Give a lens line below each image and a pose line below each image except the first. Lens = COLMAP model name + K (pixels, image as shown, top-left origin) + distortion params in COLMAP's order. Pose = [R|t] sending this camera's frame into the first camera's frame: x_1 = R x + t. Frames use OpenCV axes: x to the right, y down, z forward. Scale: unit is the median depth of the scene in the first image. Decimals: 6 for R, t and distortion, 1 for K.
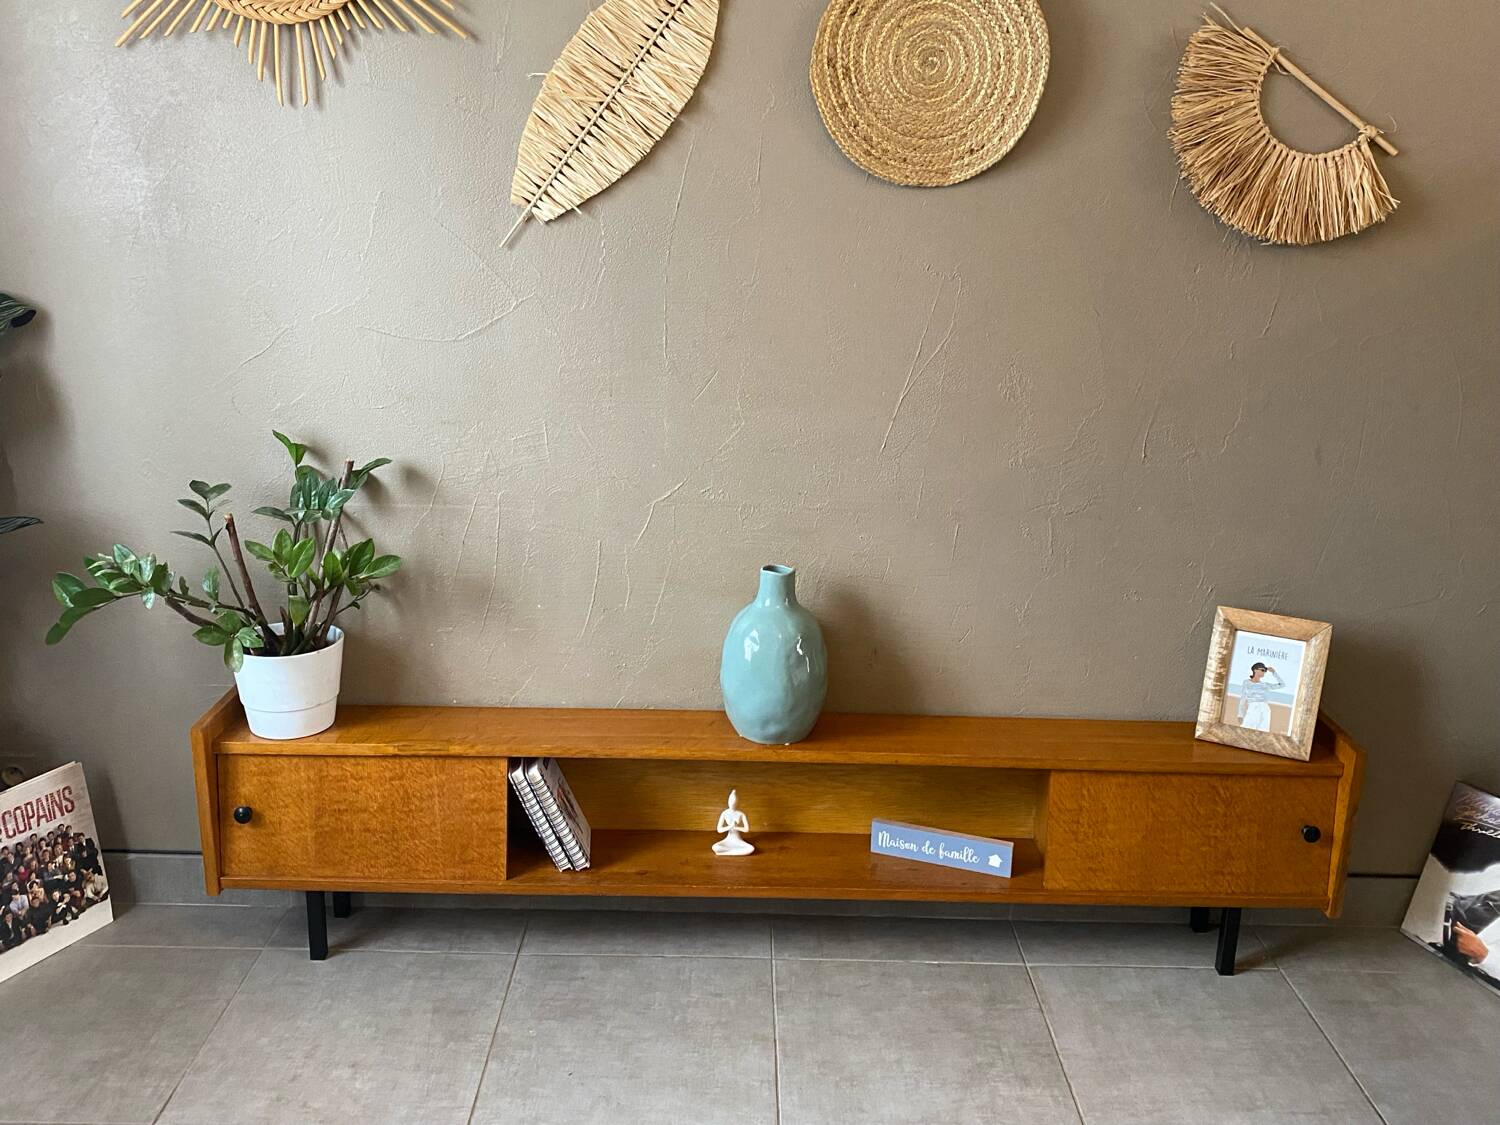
lens RADIAL K [[1289.9, 0, 741.8], [0, 1289.9, 560.7], [0, 0, 1]] dist [0.033537, -0.022907]
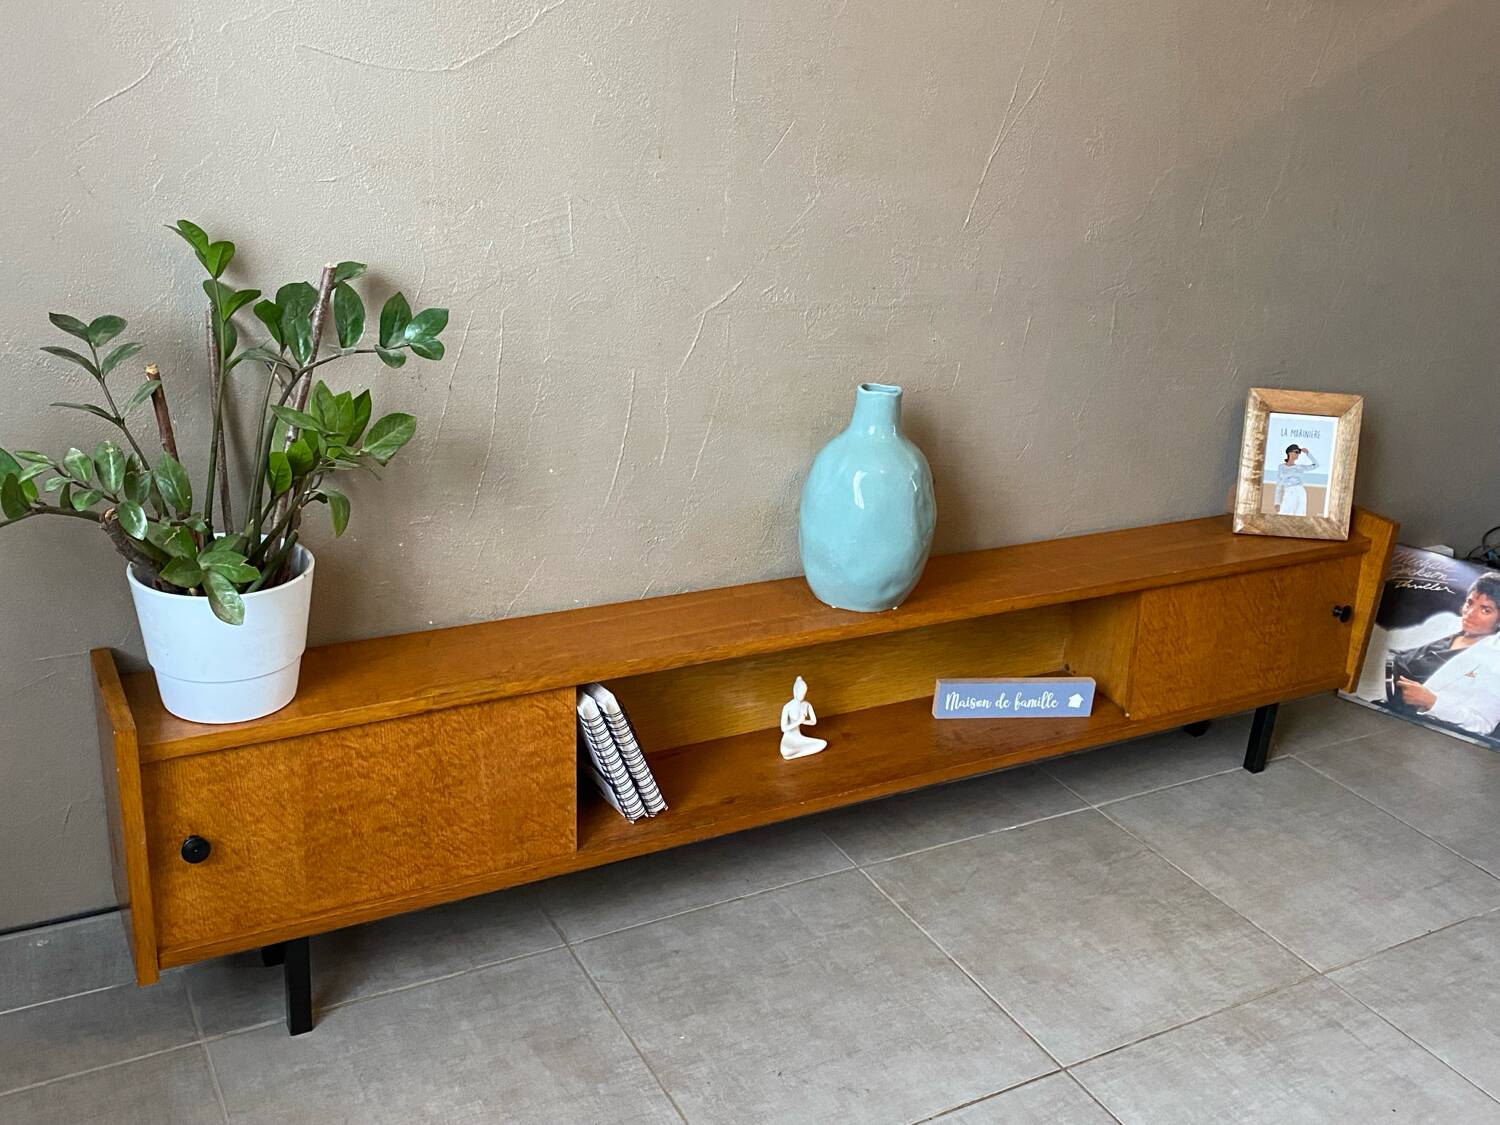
lens RADIAL K [[1439.8, 0, 746.8], [0, 1439.8, 567.3], [0, 0, 1]] dist [0.042808, 0.000000]
pose [[0.871784, -0.140912, 0.469187, -0.458410], [0.080547, 0.985934, 0.146446, -0.019476], [-0.483224, -0.089877, 0.870871, 0.271075]]
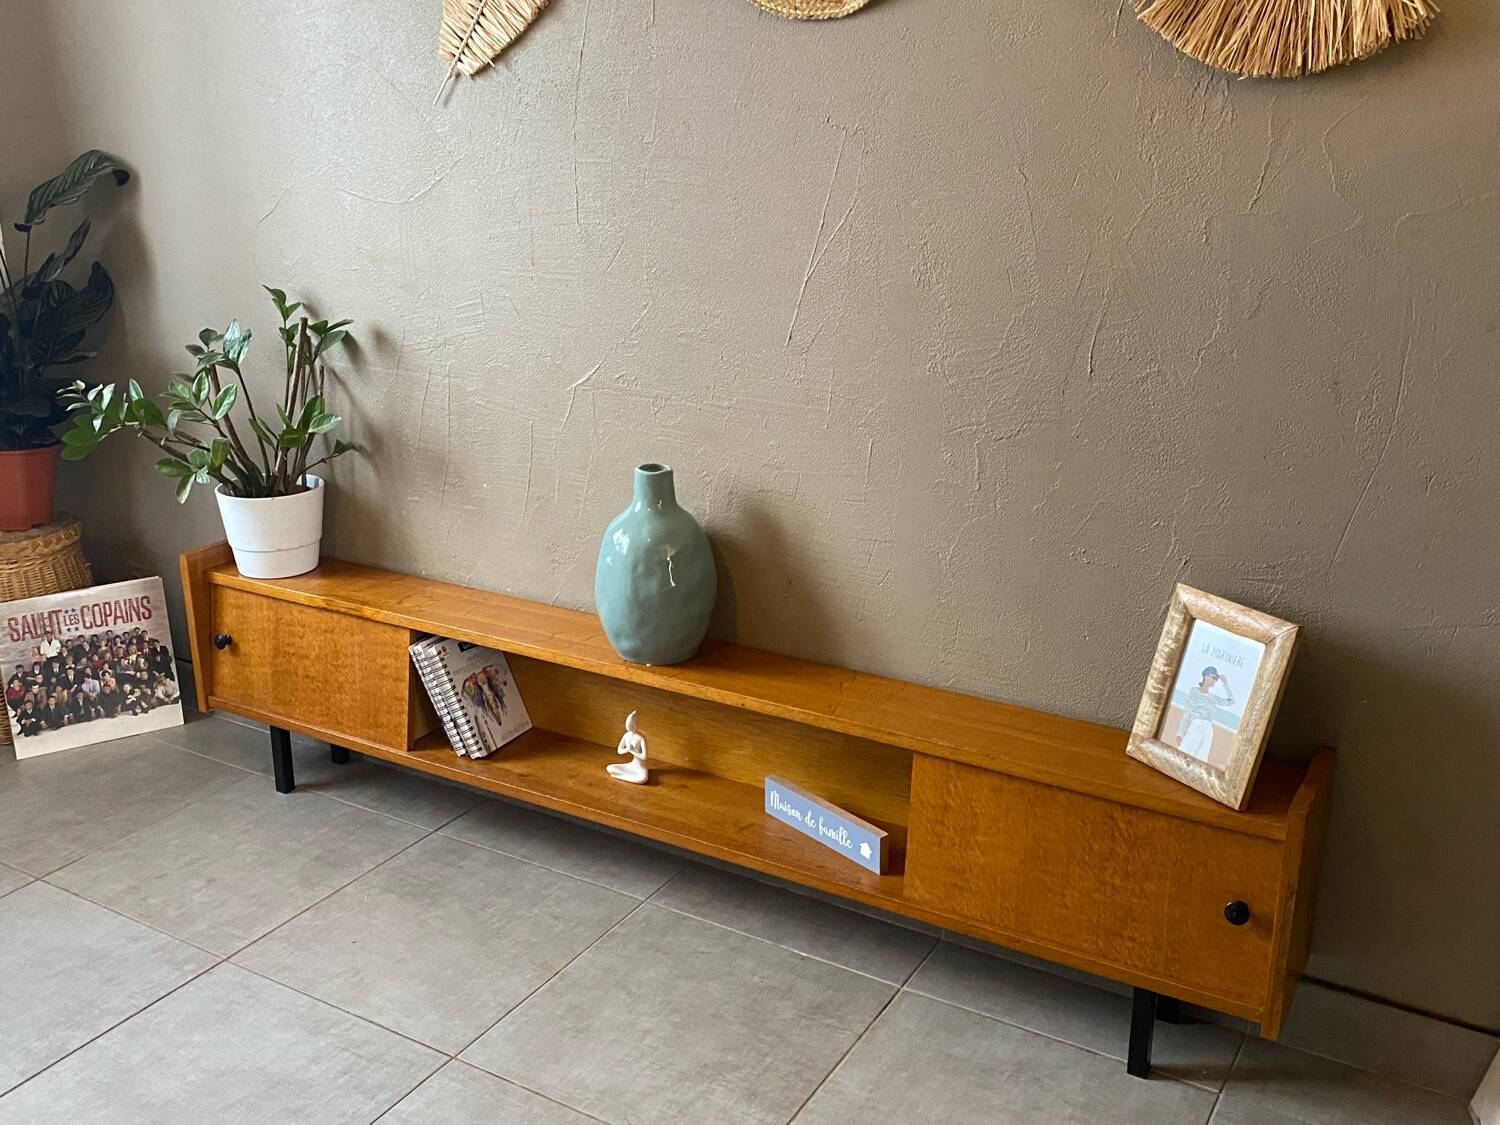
lens RADIAL K [[1439.8, 0, 744.1], [0, 1439.8, 558.1], [0, 0, 1]] dist [0.042808, 0.000000]
pose [[0.858076, 0.134900, -0.495488, 0.575227], [-0.120478, 0.990833, 0.061119, 0.000414], [0.499191, 0.007251, 0.866462, 0.168353]]
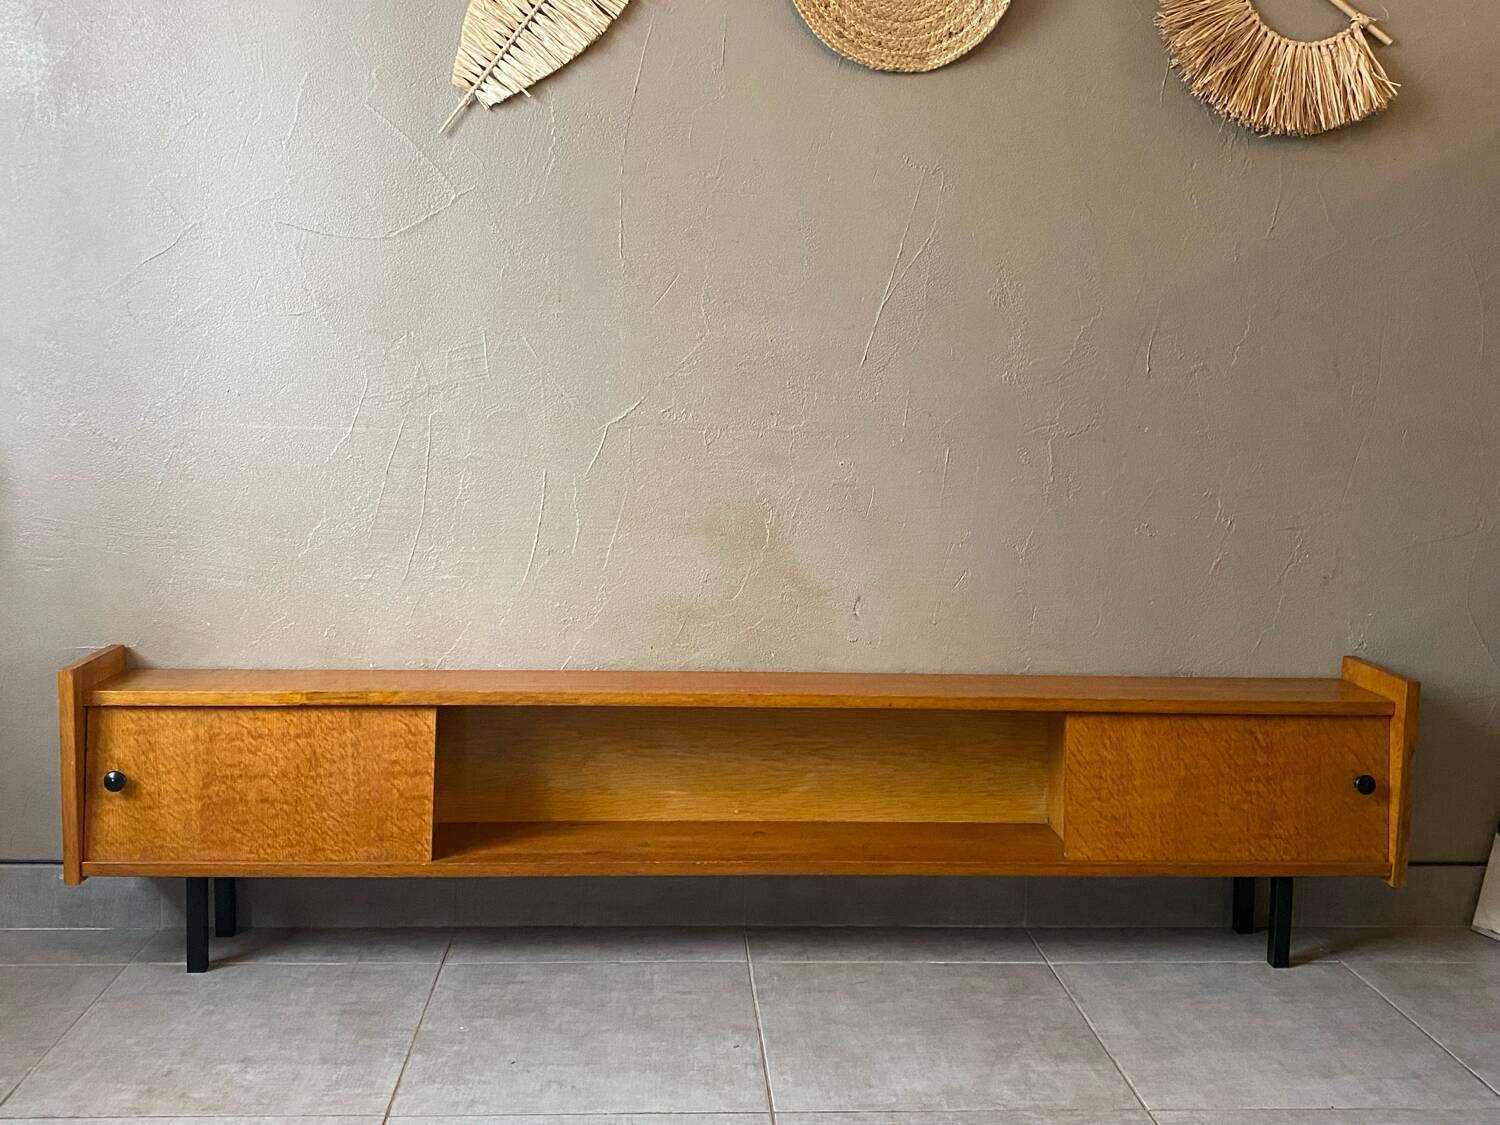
lens RADIAL K [[1465.0, 0, 738.8], [0, 1465.0, 548.9], [0, 0, 1]] dist [0.023683, 0.000000]
pose [[0.998464, -0.008257, 0.054777, -0.034396], [0.017310, 0.985817, -0.166930, 0.211955], [-0.052622, 0.167622, 0.984446, 0.021849]]
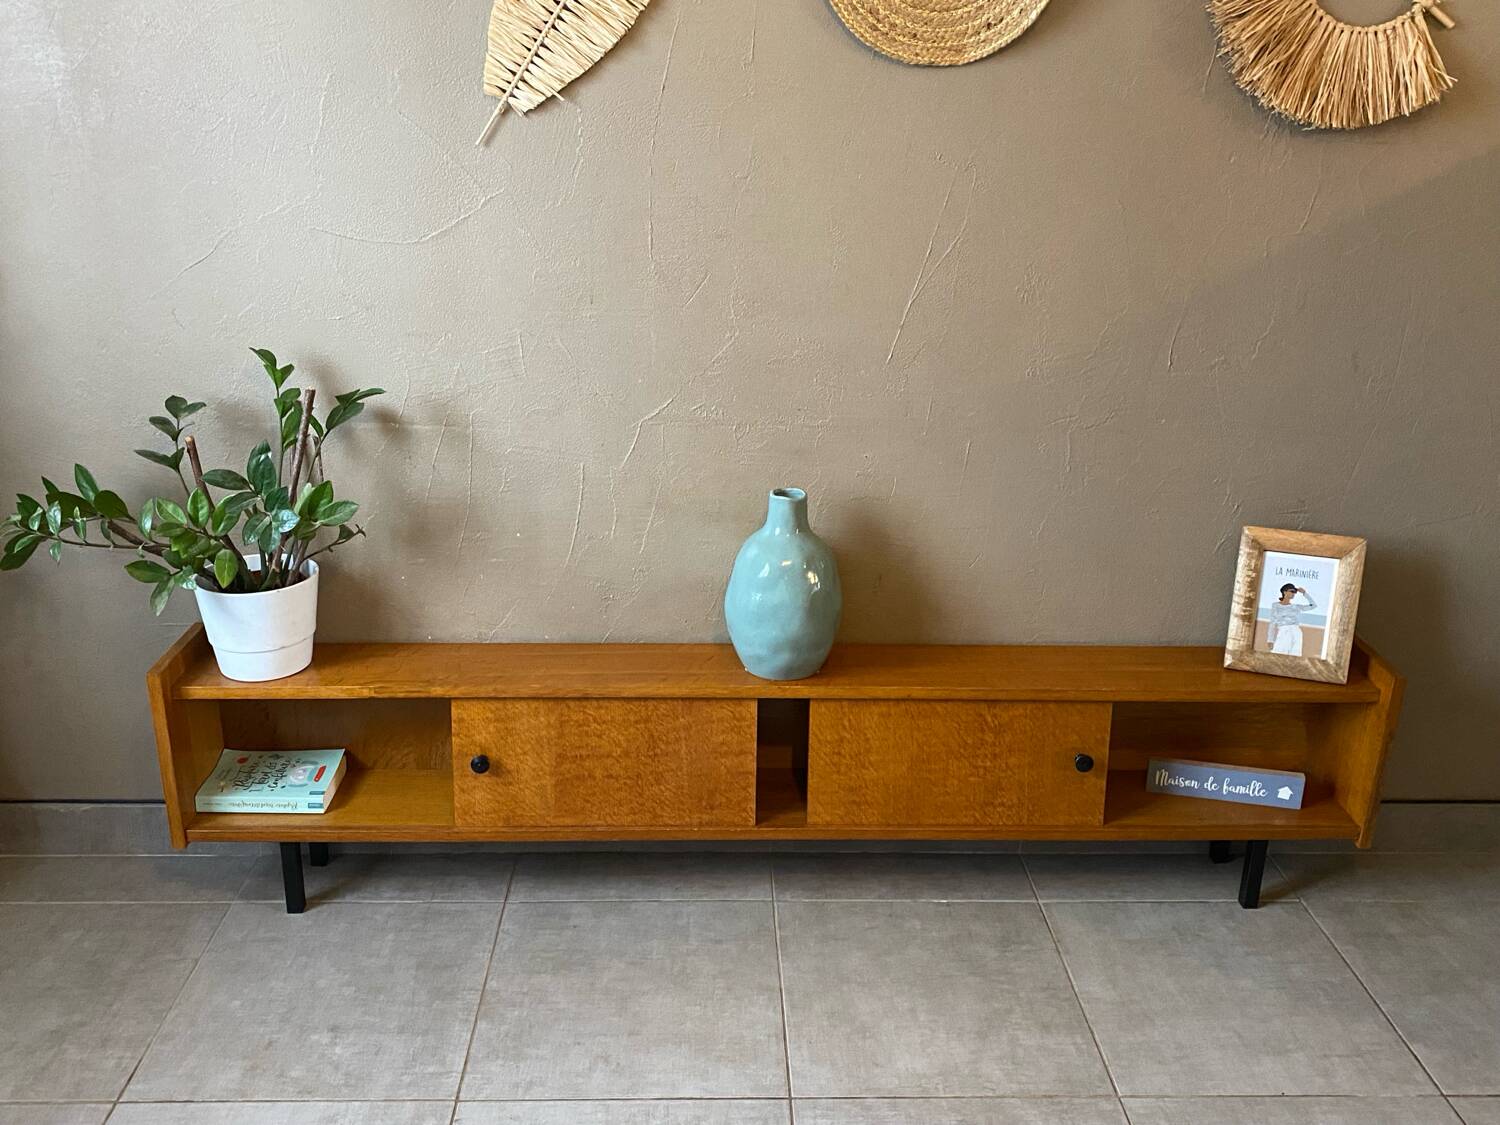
lens RADIAL K [[1289.9, 0, 745.6], [0, 1289.9, 557.0], [0, 0, 1]] dist [0.033537, -0.022907]
pose [[0.999589, -0.014116, 0.024963, -0.018322], [0.012375, 0.997569, 0.068580, -0.010455], [-0.025870, -0.068243, 0.997333, 0.074115]]
